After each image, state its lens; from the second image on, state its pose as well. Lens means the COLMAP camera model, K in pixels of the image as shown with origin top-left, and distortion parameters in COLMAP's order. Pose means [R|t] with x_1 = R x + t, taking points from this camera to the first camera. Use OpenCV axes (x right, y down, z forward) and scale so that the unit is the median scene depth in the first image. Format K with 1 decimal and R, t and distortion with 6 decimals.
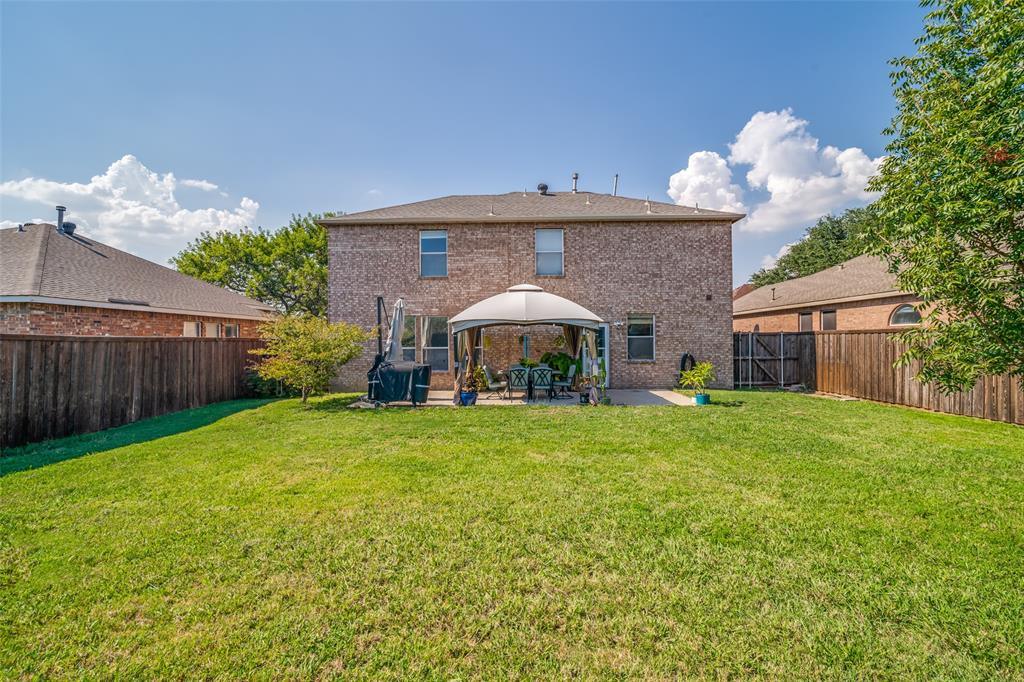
lens RADIAL K [[474.4, 0, 511.7], [0, 474.4, 339.7], [0, 0, 1]] dist [-0.014986, 0.000444]
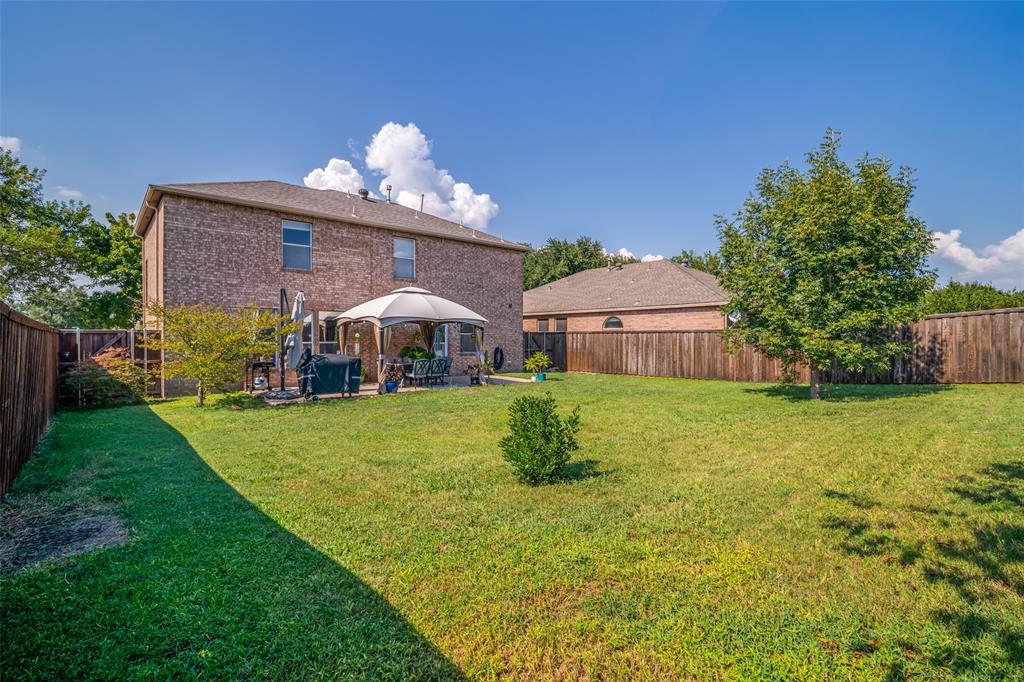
lens RADIAL K [[474.4, 0, 518.6], [0, 474.4, 339.1], [0, 0, 1]] dist [-0.014986, 0.000444]
pose [[0.733222, 0.005147, 0.679970, -0.493624], [-0.008224, 0.999965, 0.001299, 0.005175], [-0.679940, -0.006545, 0.733239, -0.019372]]
